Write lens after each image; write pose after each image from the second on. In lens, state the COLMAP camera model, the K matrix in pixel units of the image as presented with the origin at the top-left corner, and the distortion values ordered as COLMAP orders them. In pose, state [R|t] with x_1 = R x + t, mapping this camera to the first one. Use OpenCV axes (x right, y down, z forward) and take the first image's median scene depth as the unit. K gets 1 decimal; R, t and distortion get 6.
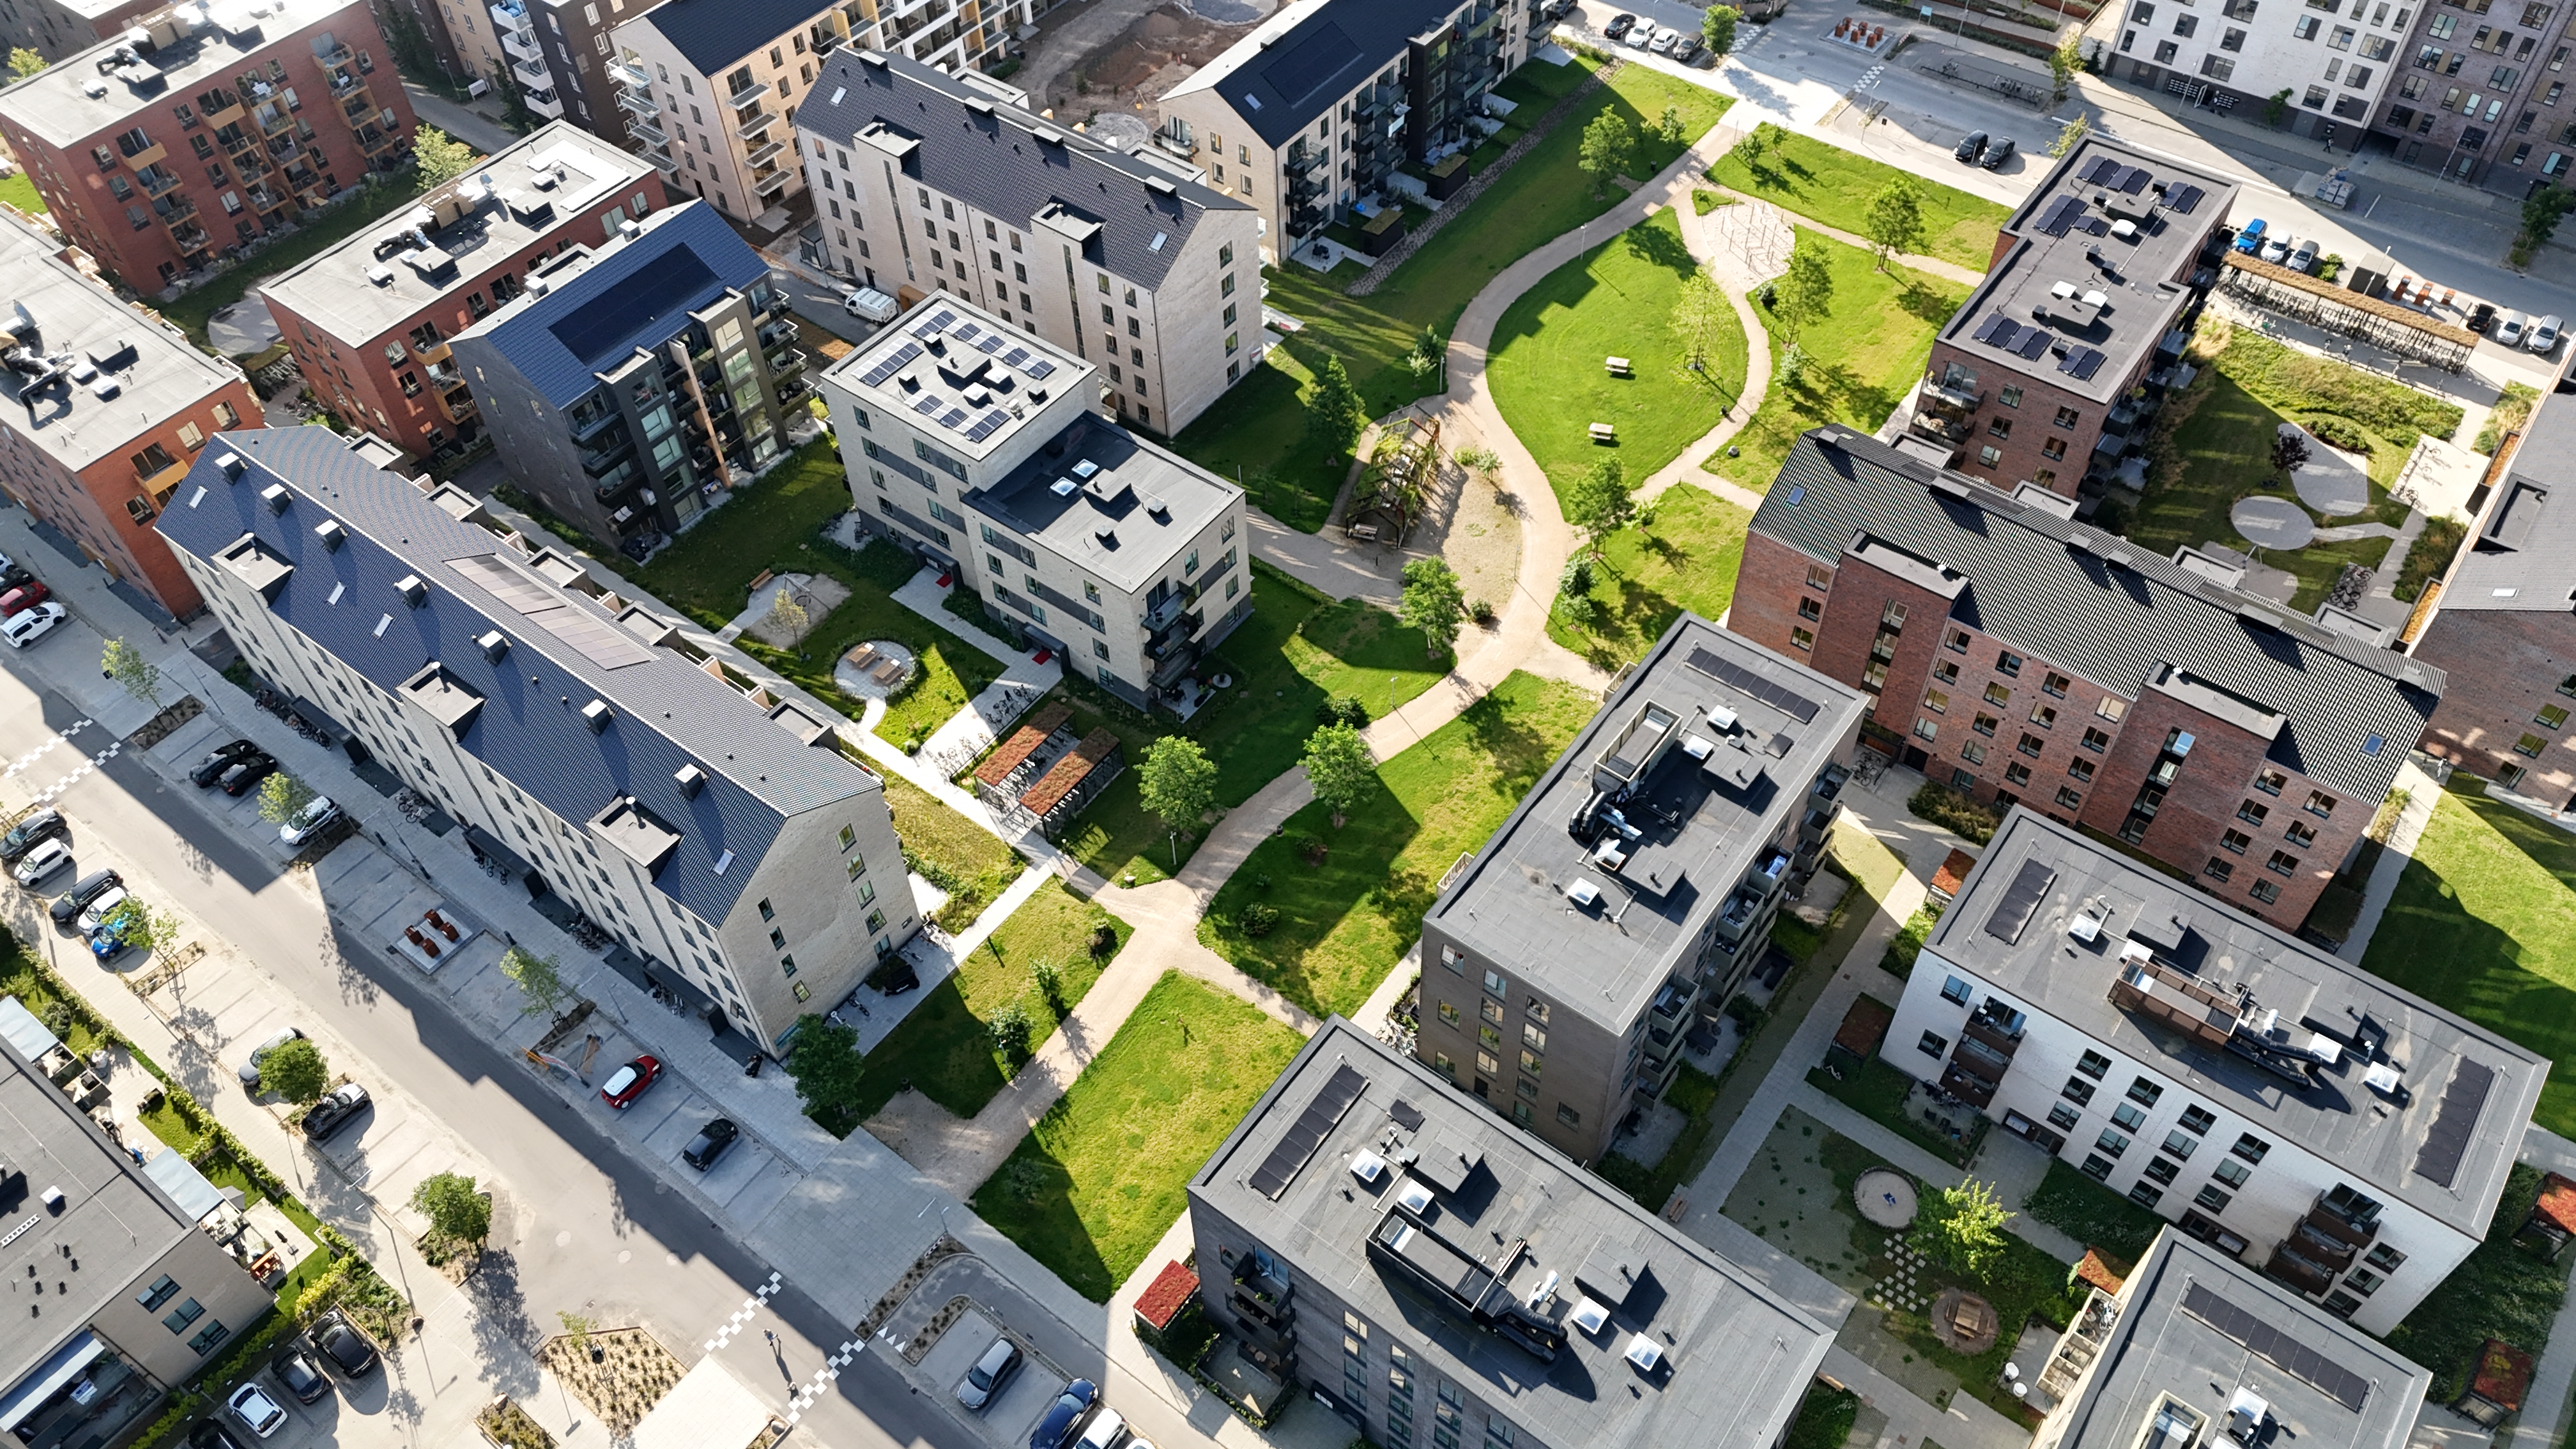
lens RADIAL K [[1890.1, 0, 1270.7], [0, 1890.1, 719.3], [0, 0, 1]] dist [0.037817, -0.008822]
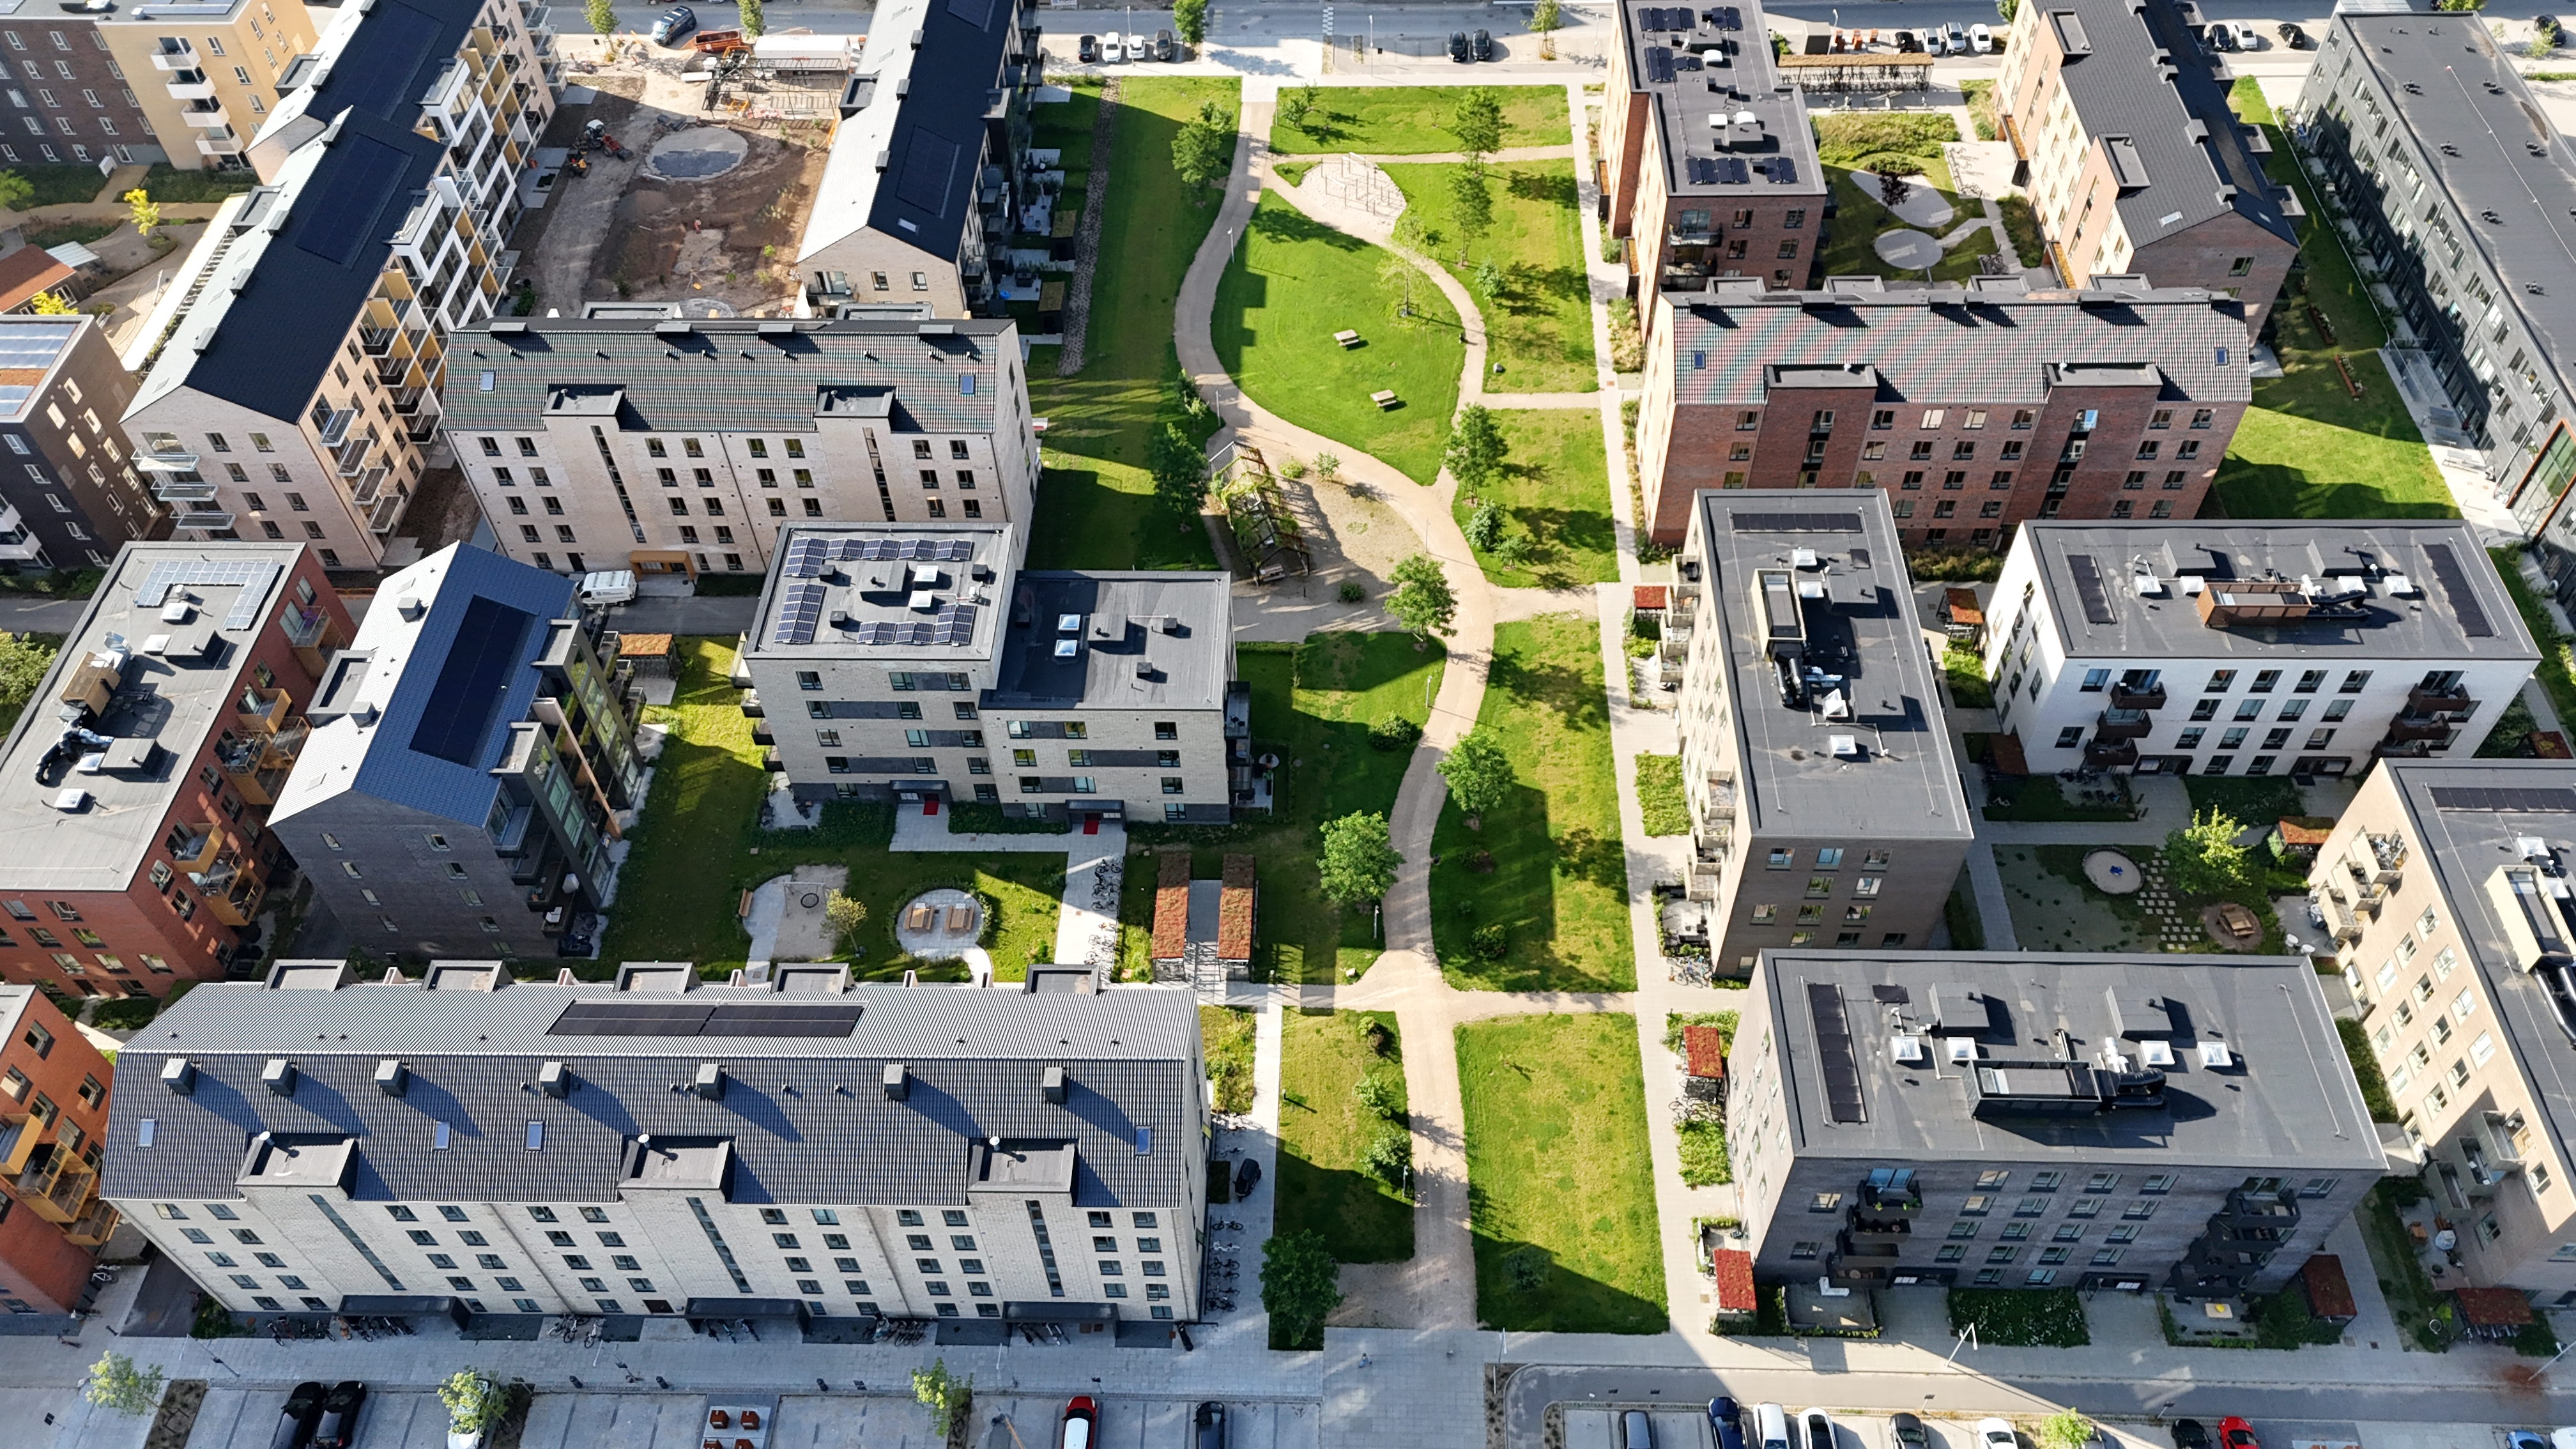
lens RADIAL K [[1890.1, 0, 1271.8], [0, 1890.1, 733.3], [0, 0, 1]] dist [0.037817, -0.008822]
pose [[0.814229, -0.442037, 0.376343, -0.393191], [0.444656, 0.891635, 0.085252, -0.118524], [-0.373245, 0.097928, 0.922550, 0.098518]]
